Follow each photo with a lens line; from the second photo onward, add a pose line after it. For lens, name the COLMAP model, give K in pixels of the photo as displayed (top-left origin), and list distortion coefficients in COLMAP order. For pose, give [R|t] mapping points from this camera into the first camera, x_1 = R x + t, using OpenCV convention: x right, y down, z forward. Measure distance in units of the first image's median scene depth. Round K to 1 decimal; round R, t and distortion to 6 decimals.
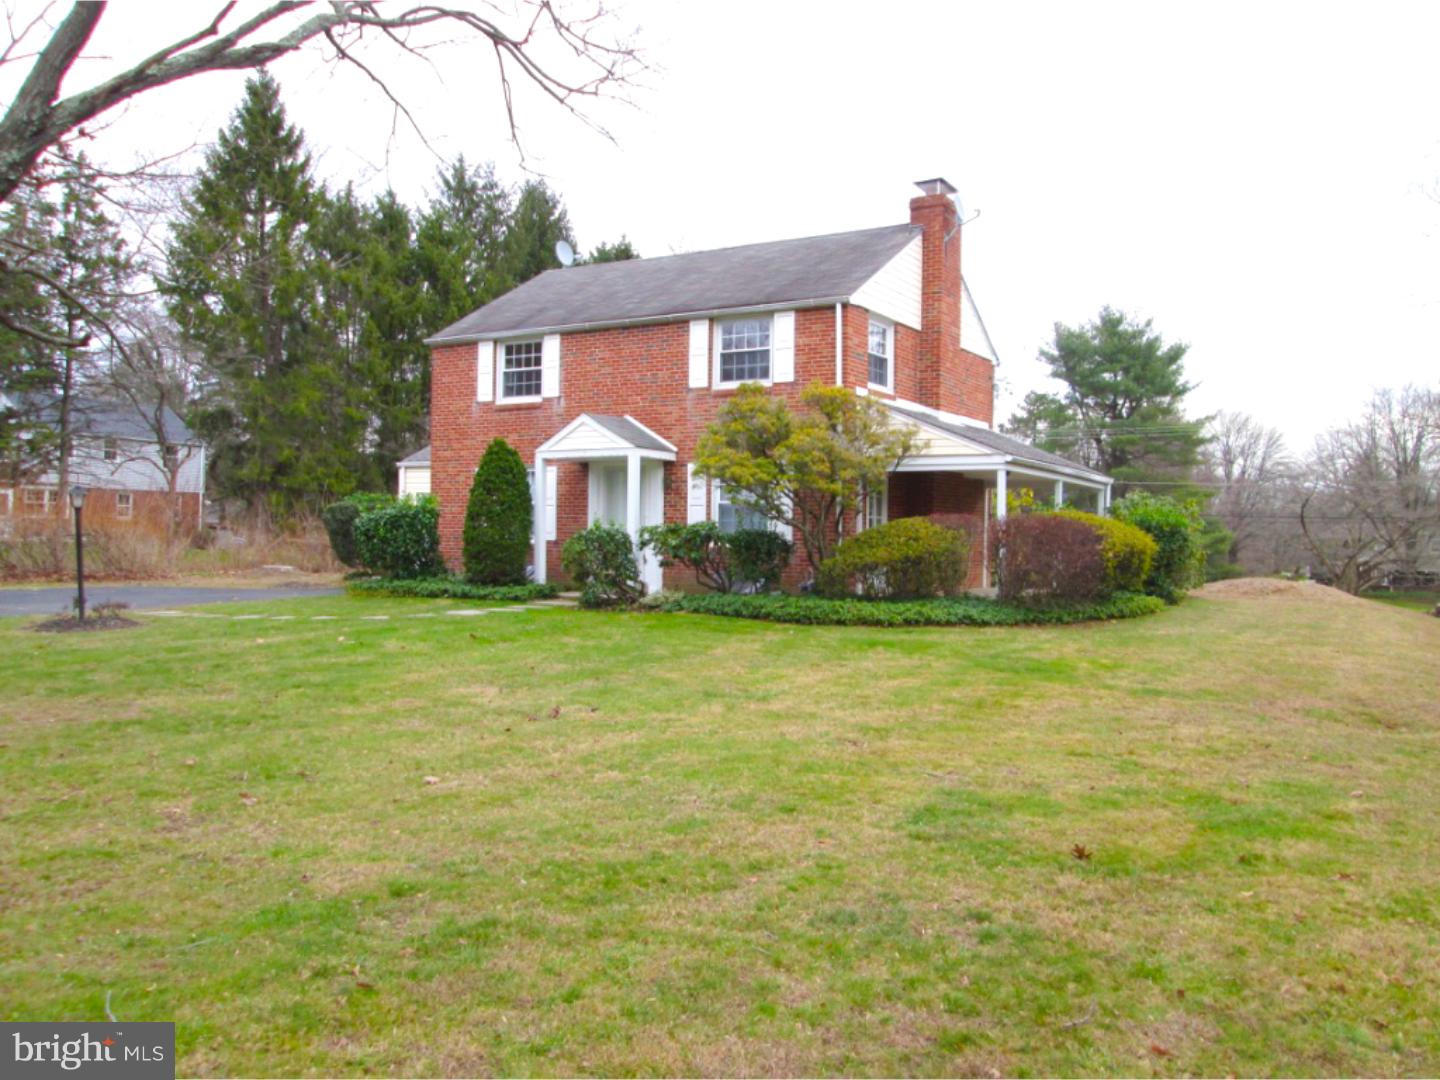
lens RADIAL K [[1186.8, 0, 720.0], [0, 1186.8, 540.0], [0, 0, 1]] dist [-0.052271, -0.004777]
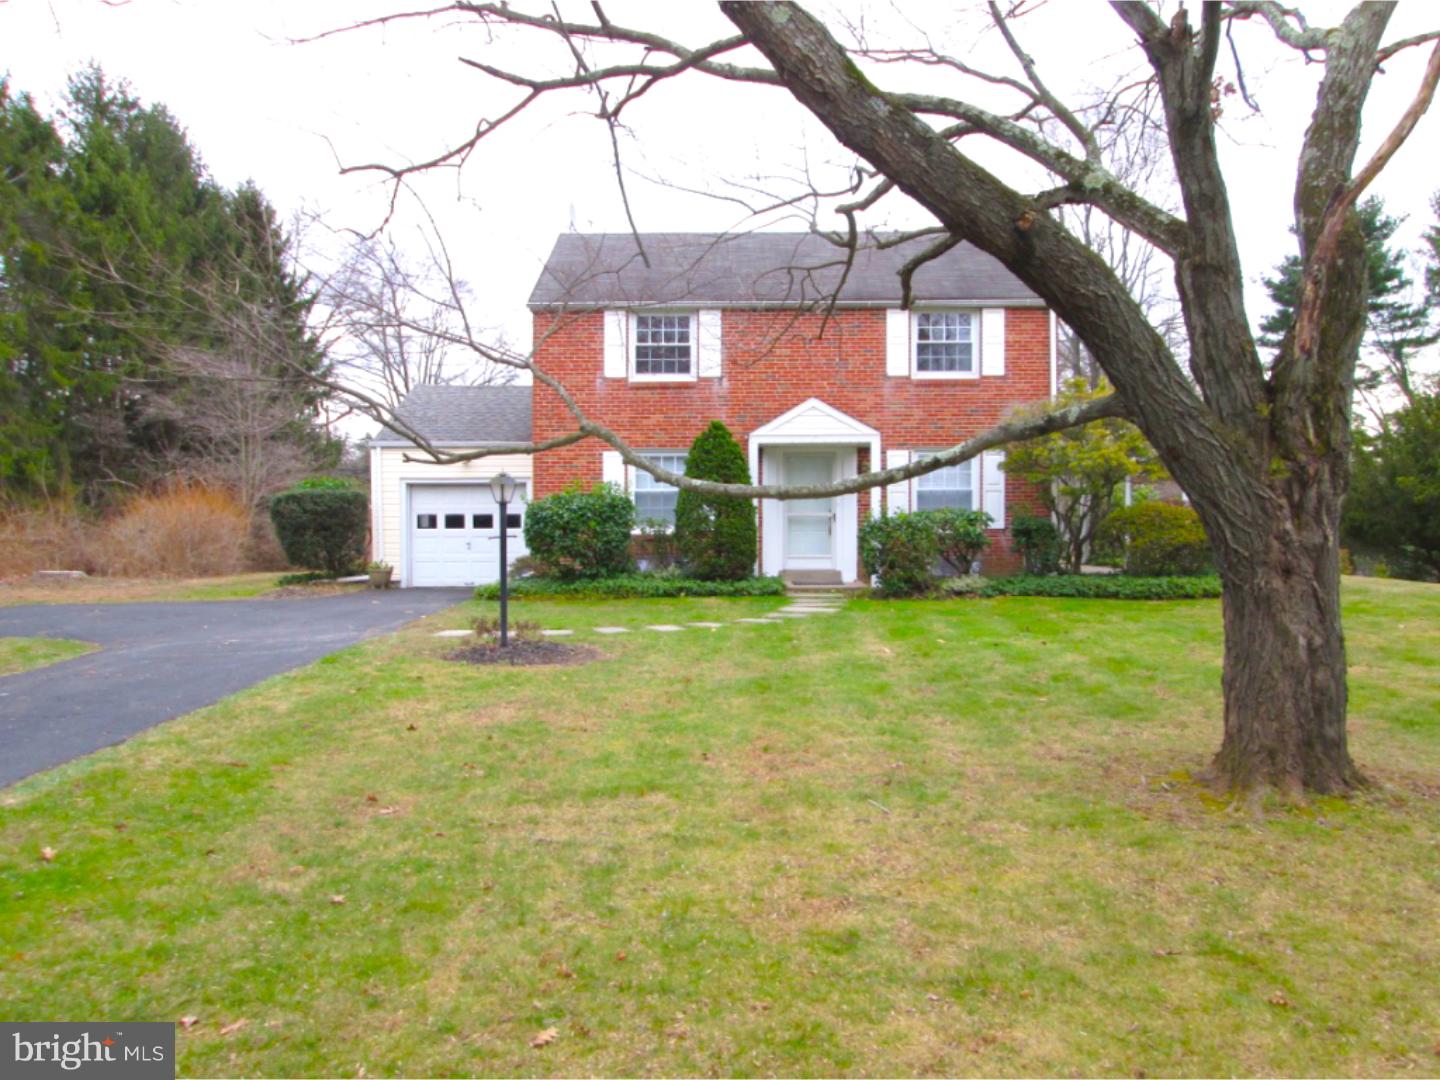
lens RADIAL K [[1071.6, 0, 720.0], [0, 1071.6, 540.0], [0, 0, 1]] dist [-0.009073, -0.001486]
pose [[0.851820, -0.017564, 0.523540, -0.620206], [0.018744, 0.999820, 0.003045, 0.004906], [-0.523500, 0.007219, 0.851995, 0.303880]]
